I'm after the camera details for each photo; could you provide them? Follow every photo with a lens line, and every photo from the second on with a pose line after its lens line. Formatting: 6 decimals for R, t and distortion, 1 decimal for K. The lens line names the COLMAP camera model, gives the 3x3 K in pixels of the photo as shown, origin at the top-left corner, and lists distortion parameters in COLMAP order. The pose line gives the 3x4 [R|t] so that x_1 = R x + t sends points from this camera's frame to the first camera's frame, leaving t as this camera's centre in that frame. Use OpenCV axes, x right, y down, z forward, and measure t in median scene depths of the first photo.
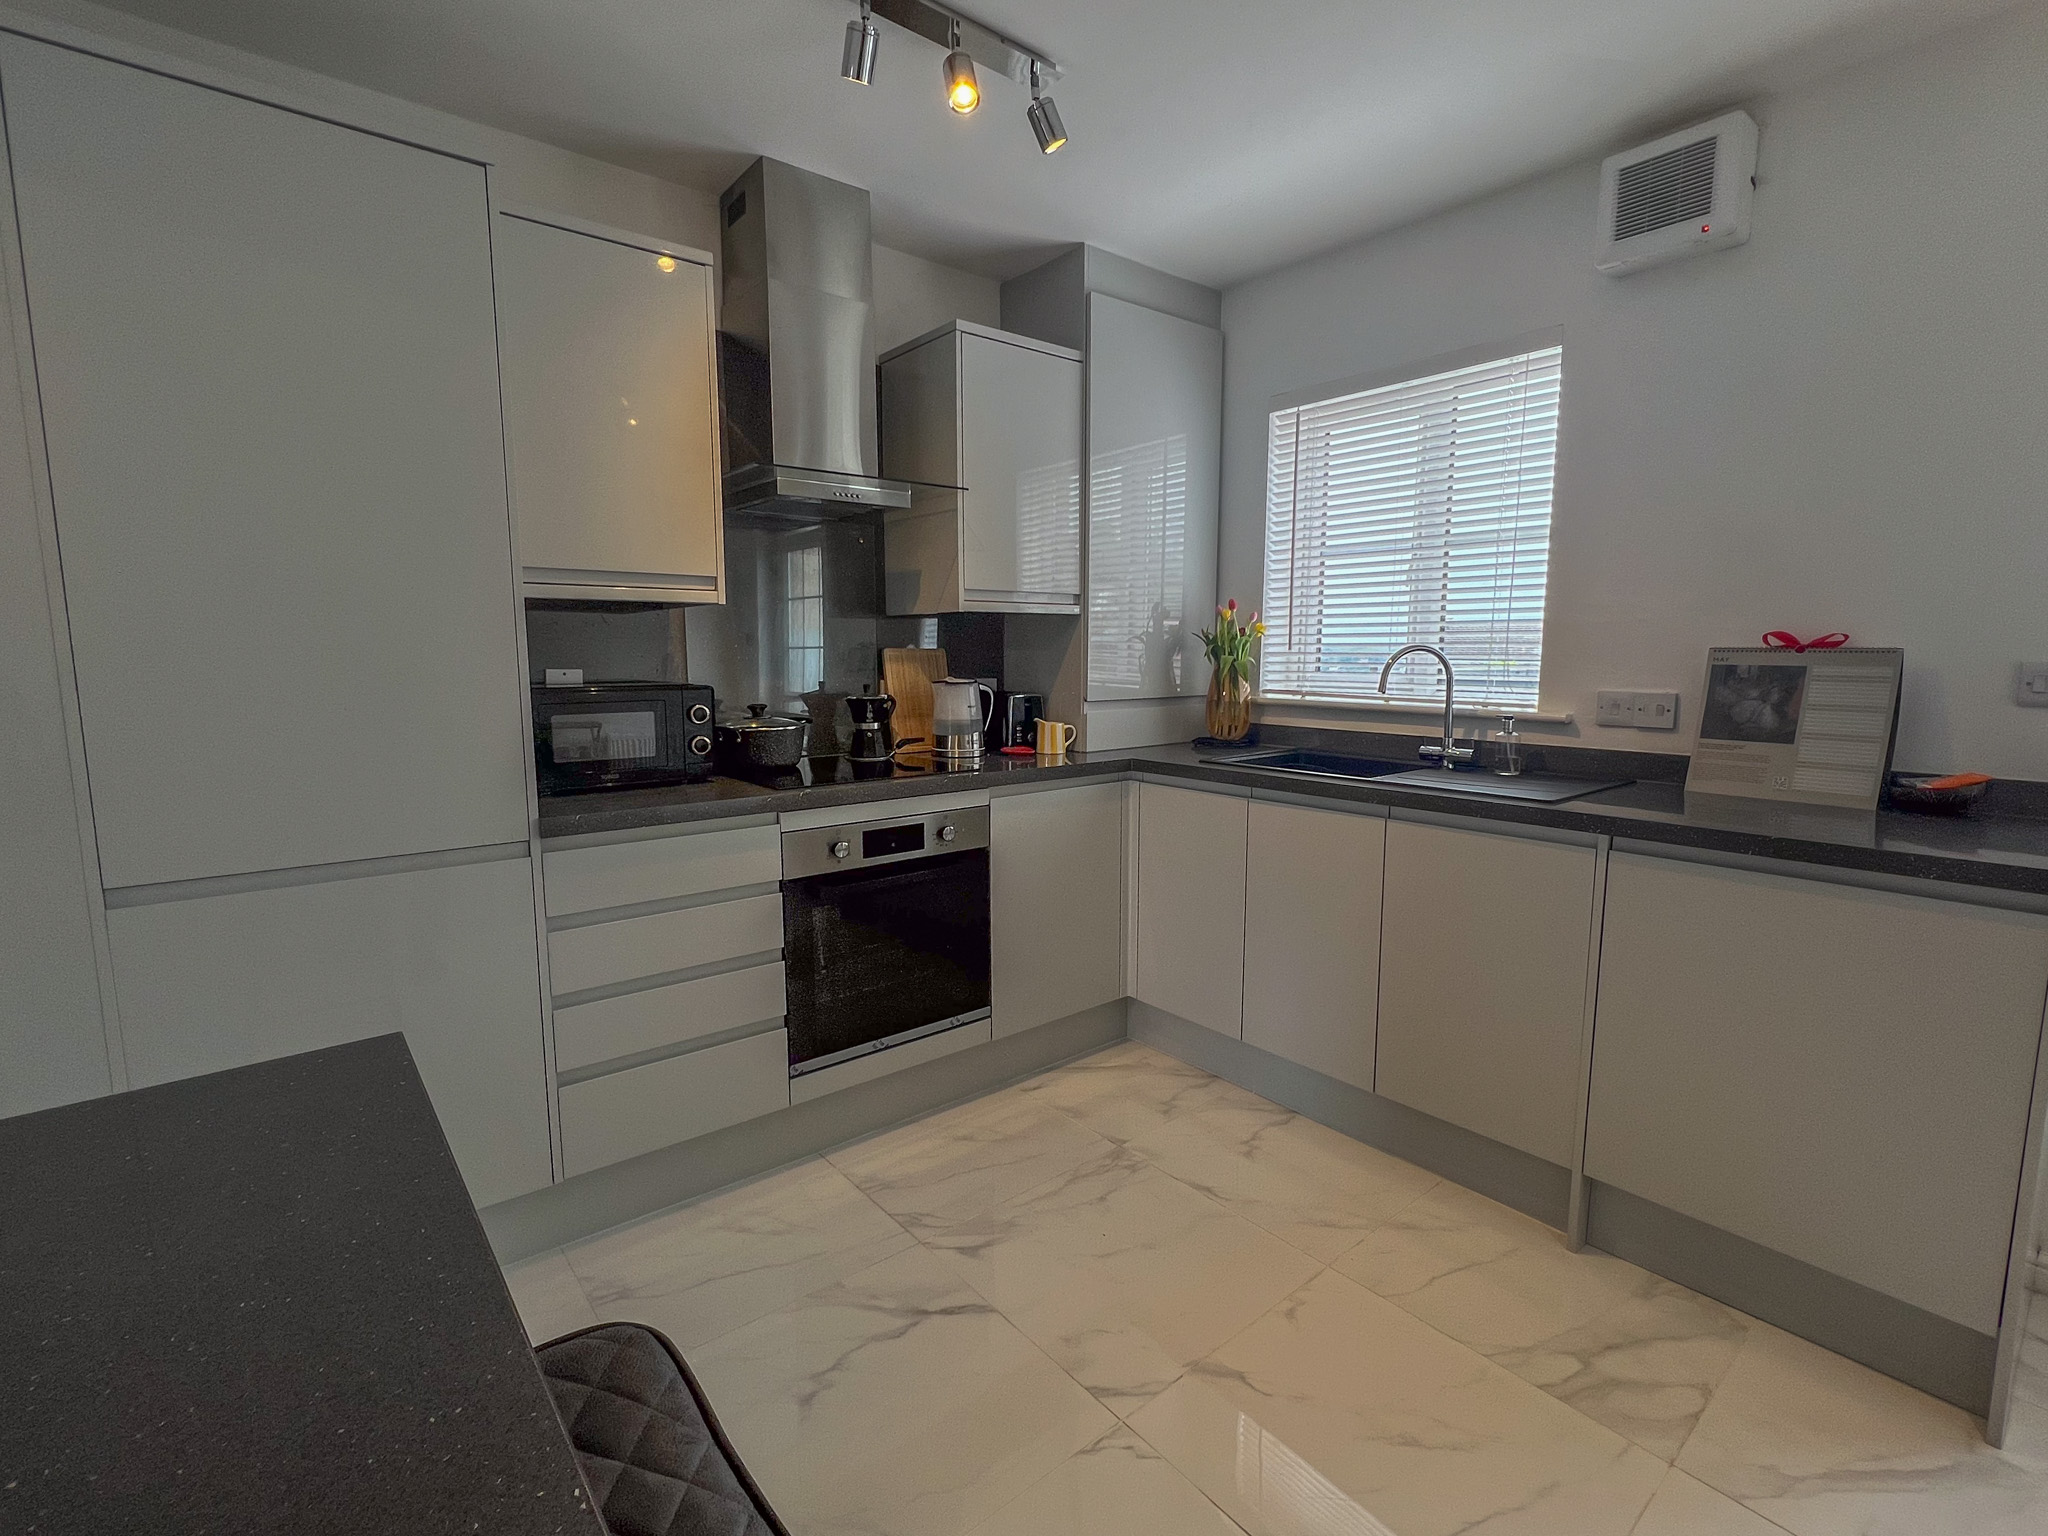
lens RADIAL K [[941.7, 0, 1020.5], [0, 941.7, 759.8], [0, 0, 1]] dist [-0.002837, 0.000086]
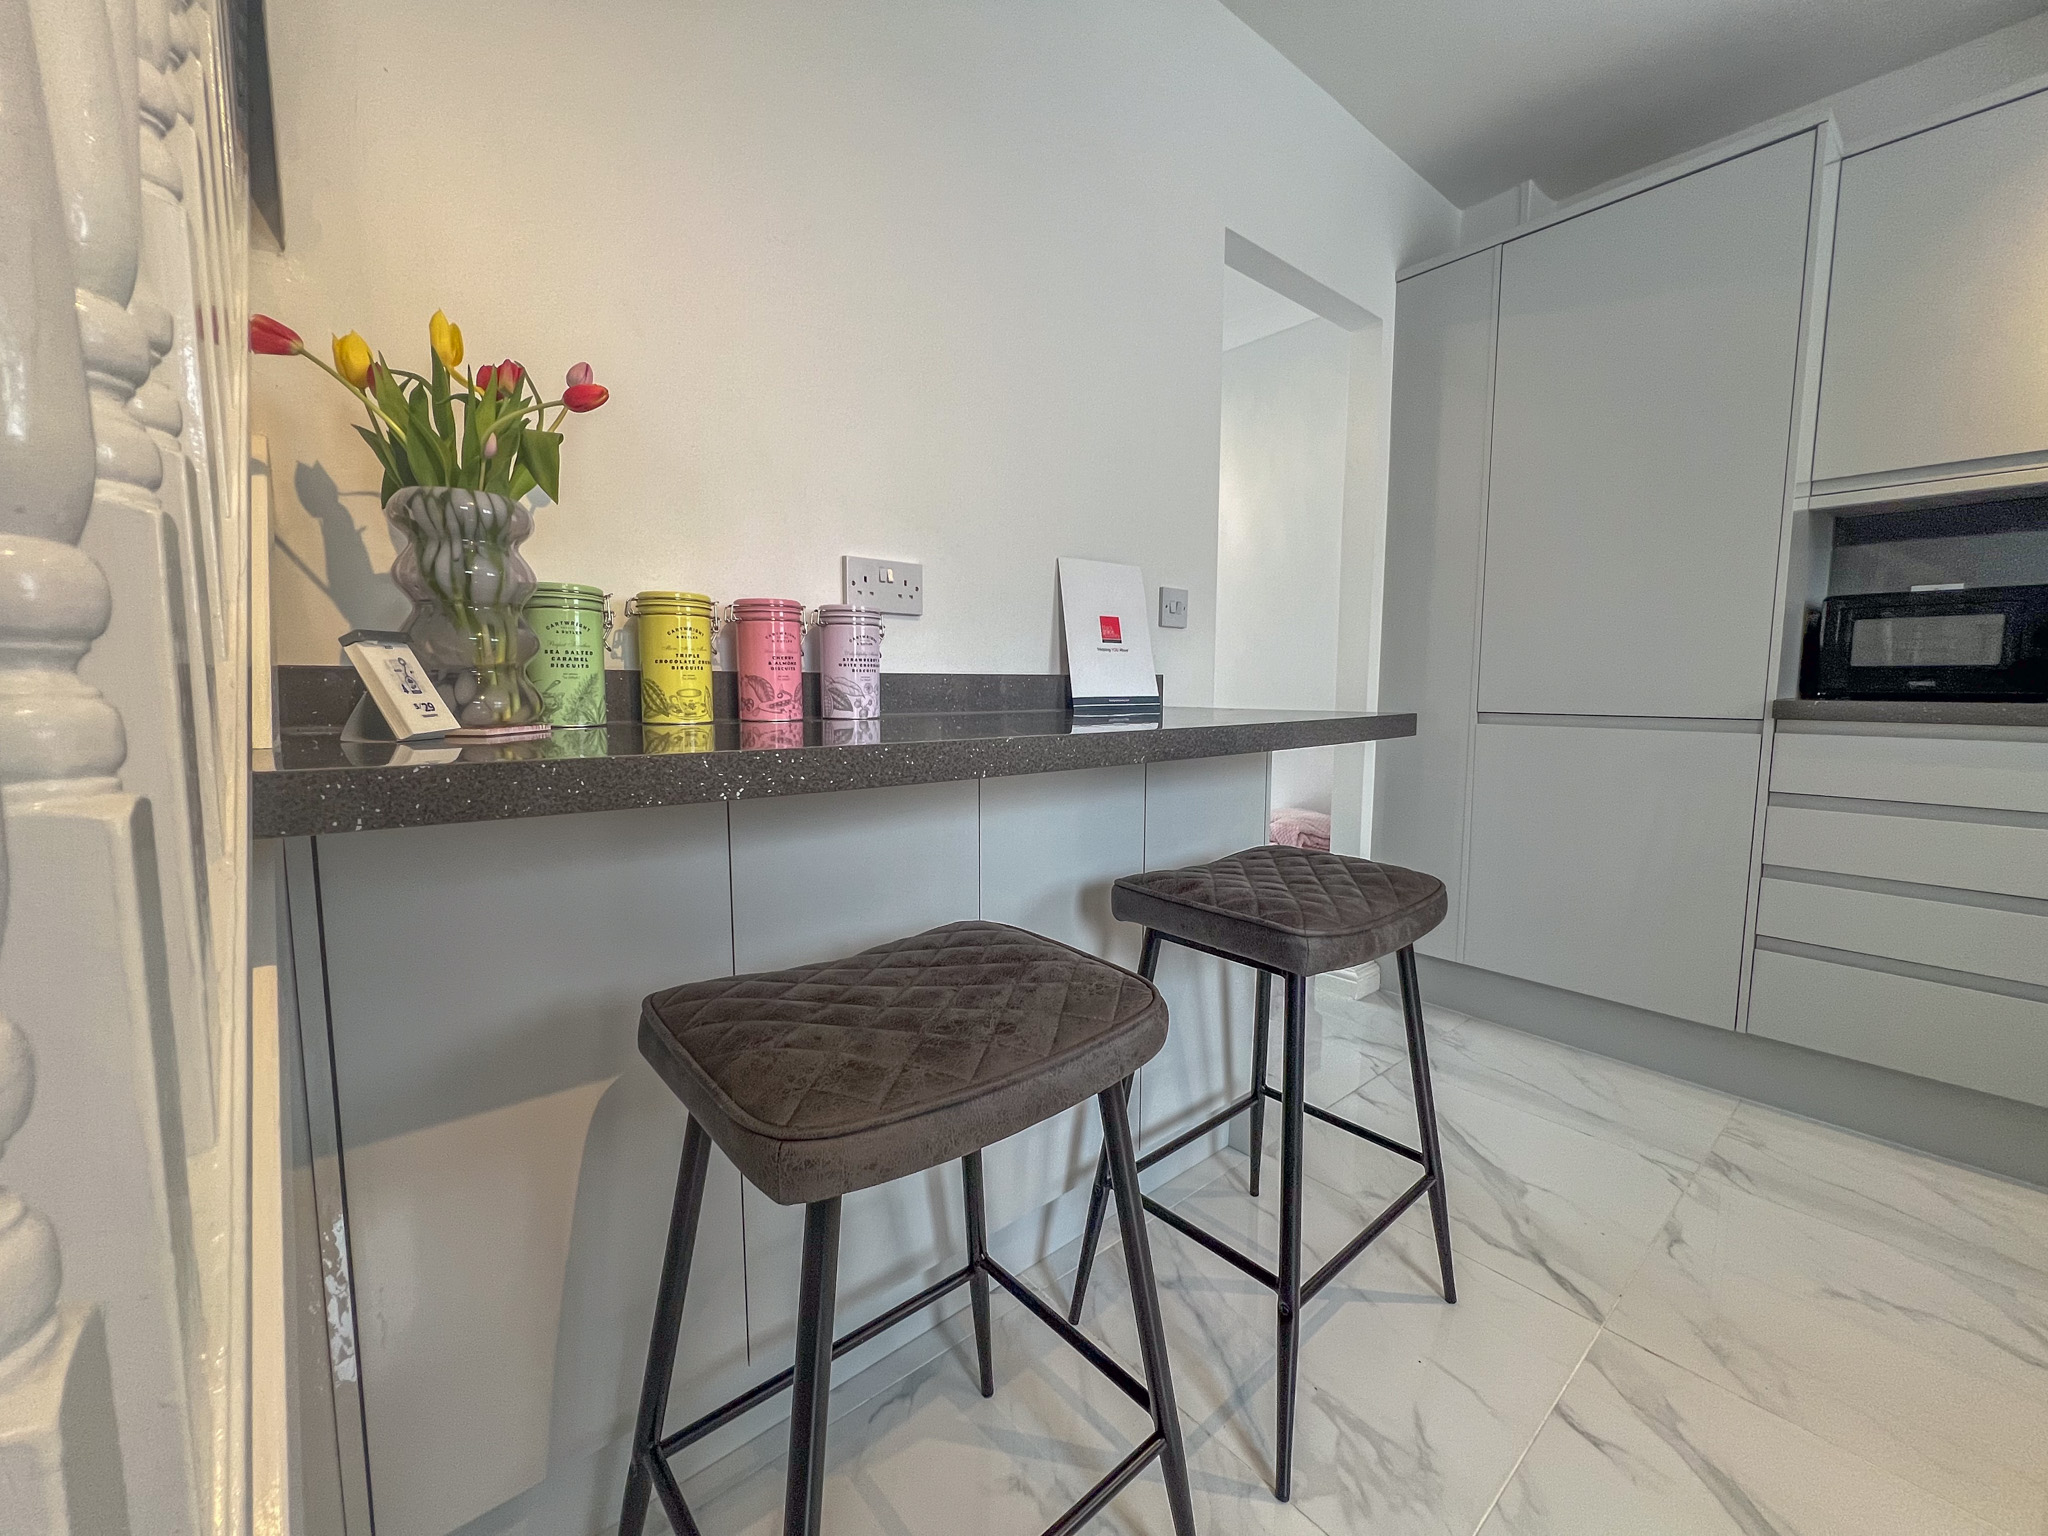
lens RADIAL K [[821.2, 0, 1024.9], [0, 821.2, 763.3], [0, 0, 1]] dist [0.003270, 0.000089]
pose [[0.017040, 0.094399, -0.995389, 0.378174], [-0.122707, 0.988205, 0.091617, 0.128852], [0.992297, 0.120580, 0.028423, 0.078449]]
